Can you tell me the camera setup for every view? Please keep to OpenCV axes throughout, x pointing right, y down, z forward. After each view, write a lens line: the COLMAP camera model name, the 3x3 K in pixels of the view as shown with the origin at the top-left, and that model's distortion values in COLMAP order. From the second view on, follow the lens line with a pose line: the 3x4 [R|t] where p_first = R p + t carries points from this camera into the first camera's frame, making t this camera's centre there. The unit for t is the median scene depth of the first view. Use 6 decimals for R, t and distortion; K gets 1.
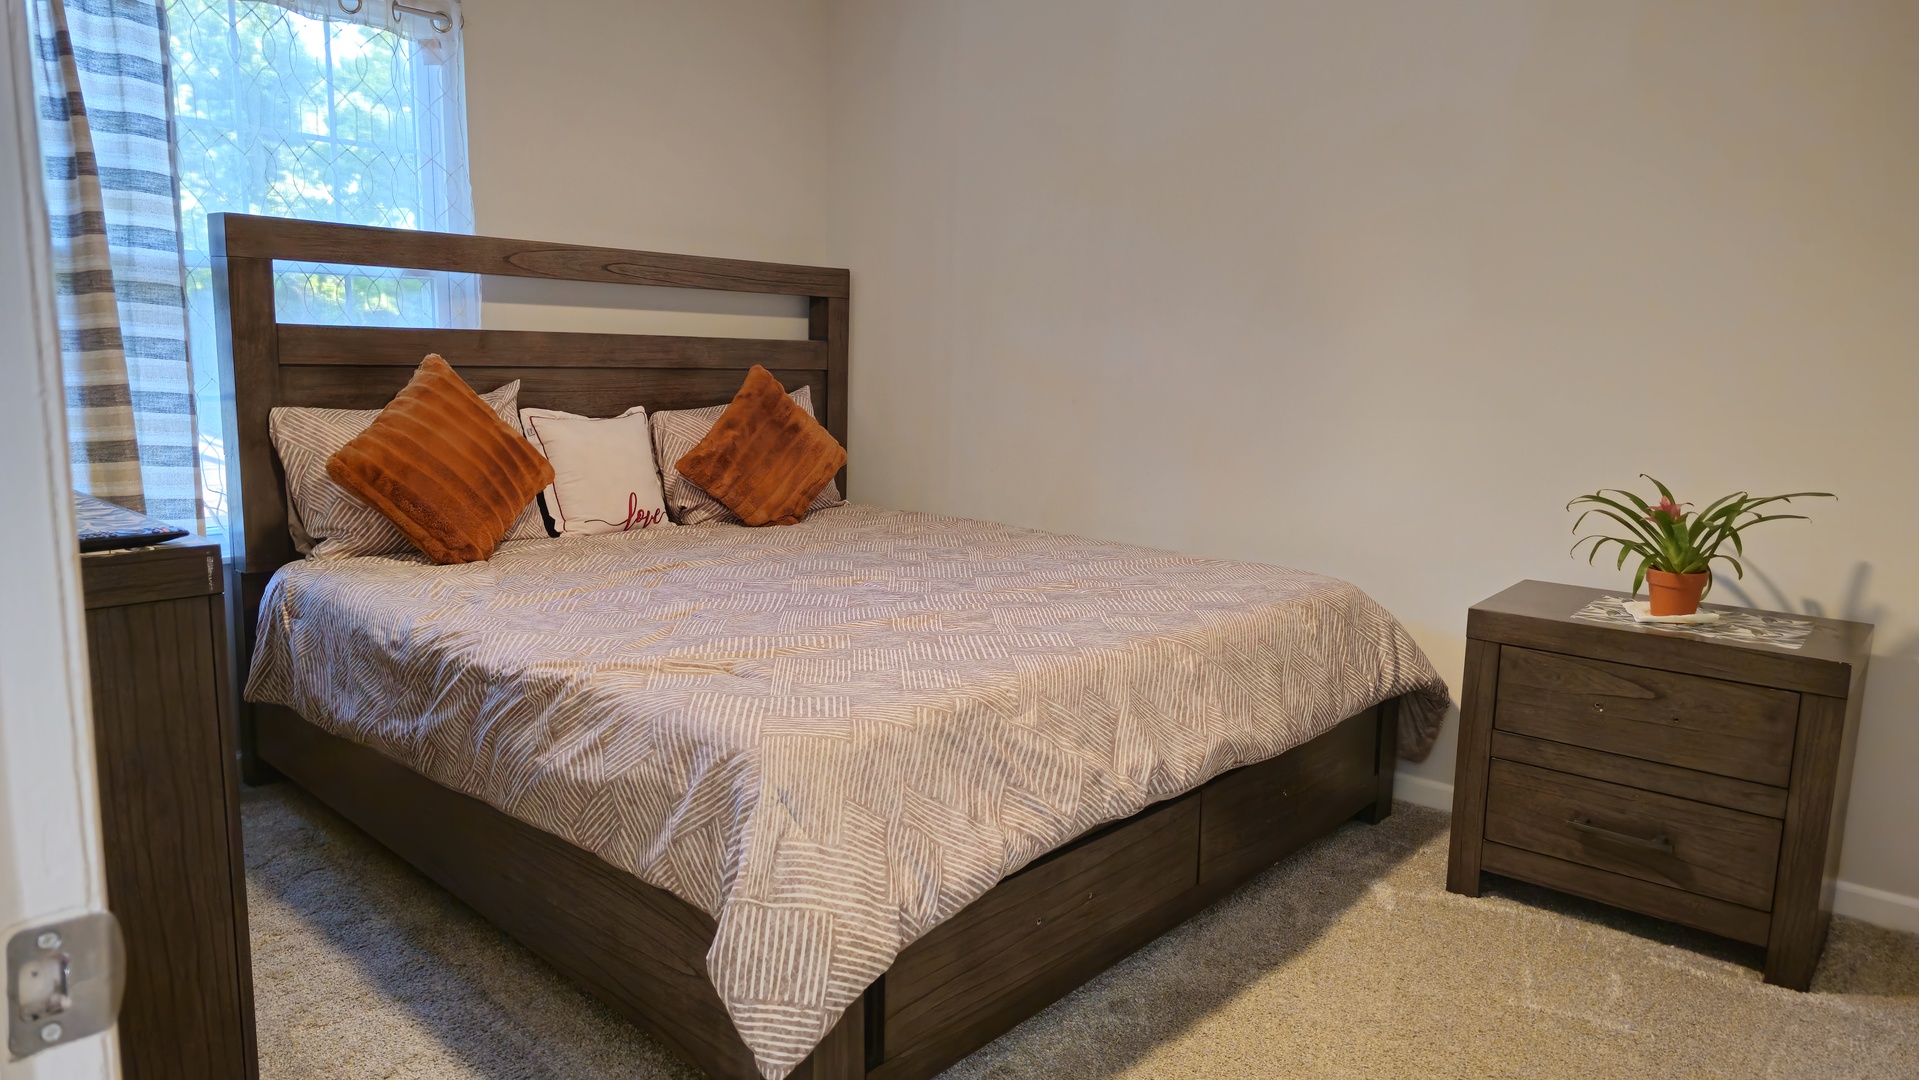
lens RADIAL K [[1248.7, 0, 969.8], [0, 1248.7, 550.6], [0, 0, 1]] dist [0.004268, -0.011051]
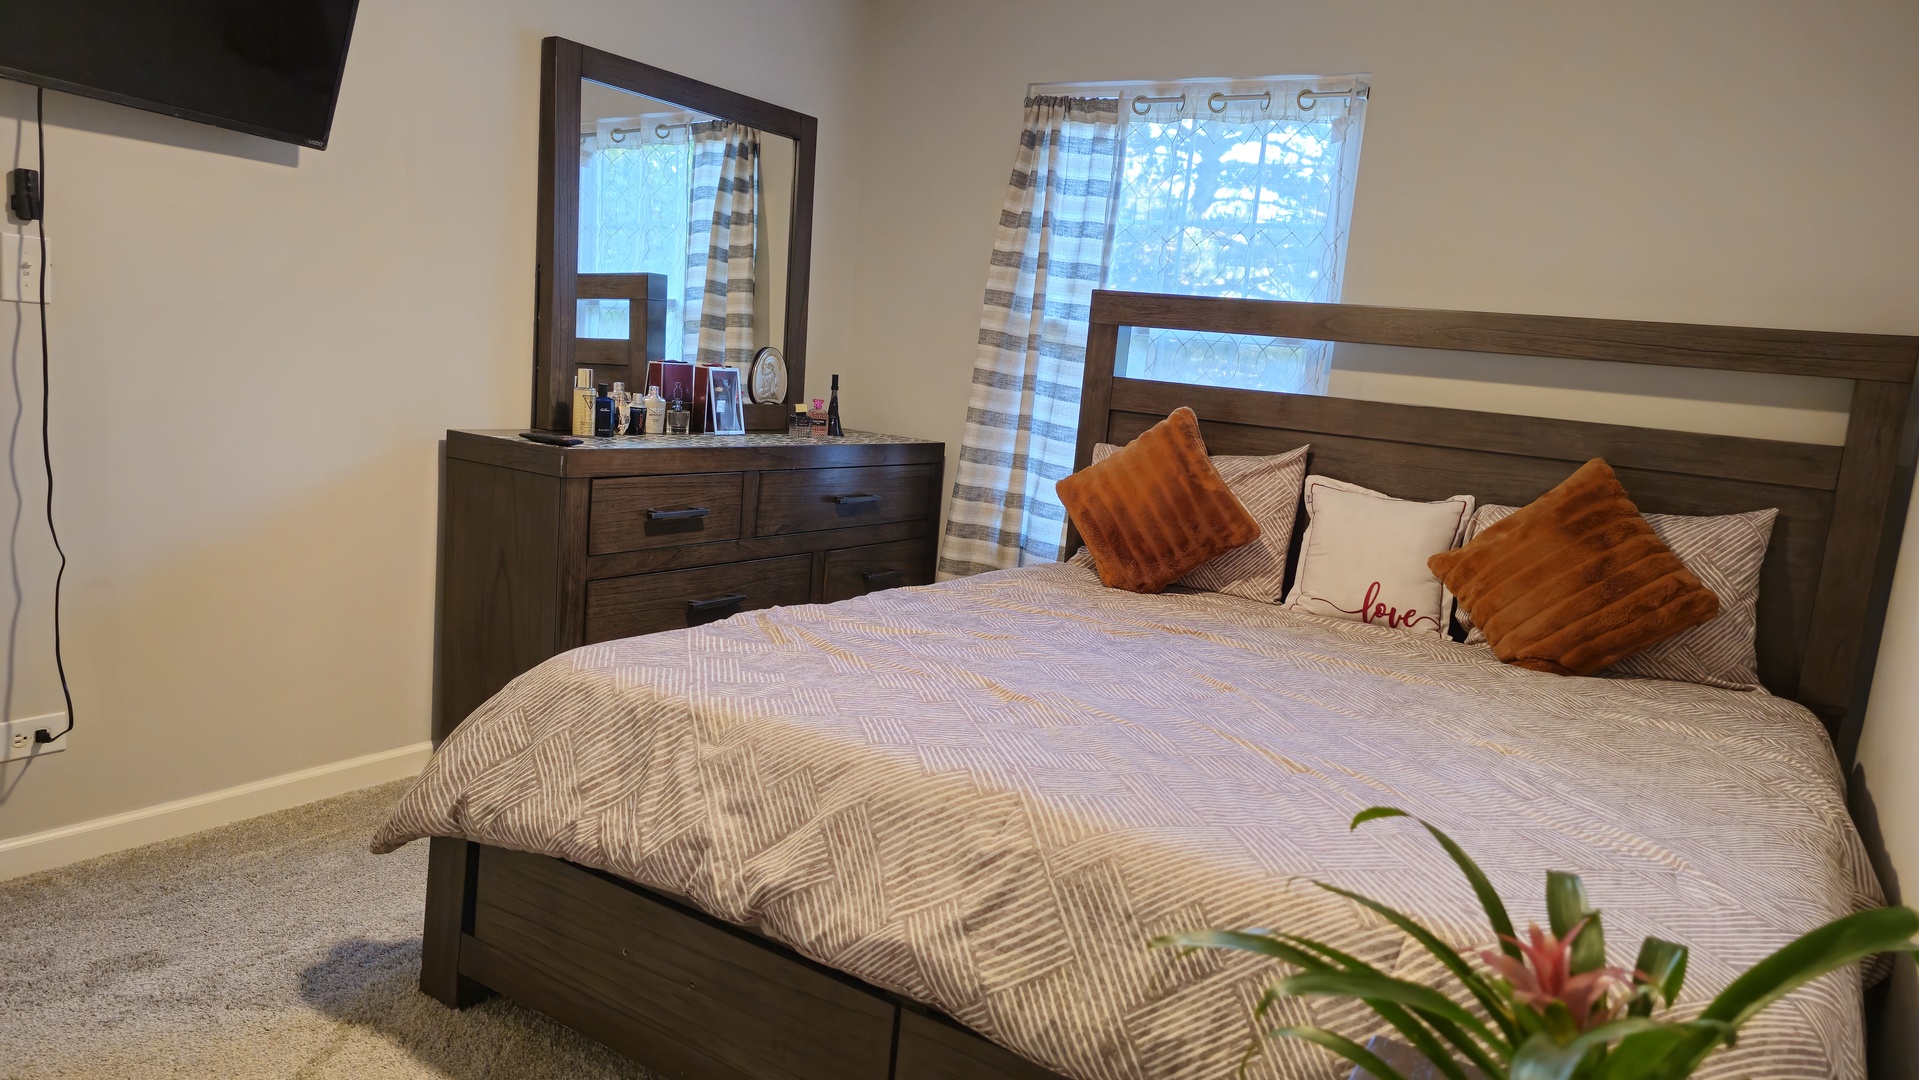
lens RADIAL K [[1248.7, 0, 971.9], [0, 1248.7, 534.8], [0, 0, 1]] dist [0.004268, -0.011051]
pose [[0.164076, 0.119125, -0.979228, 0.639857], [-0.248015, 0.965776, 0.075932, -0.088852], [0.954761, 0.230404, 0.188006, 0.664441]]
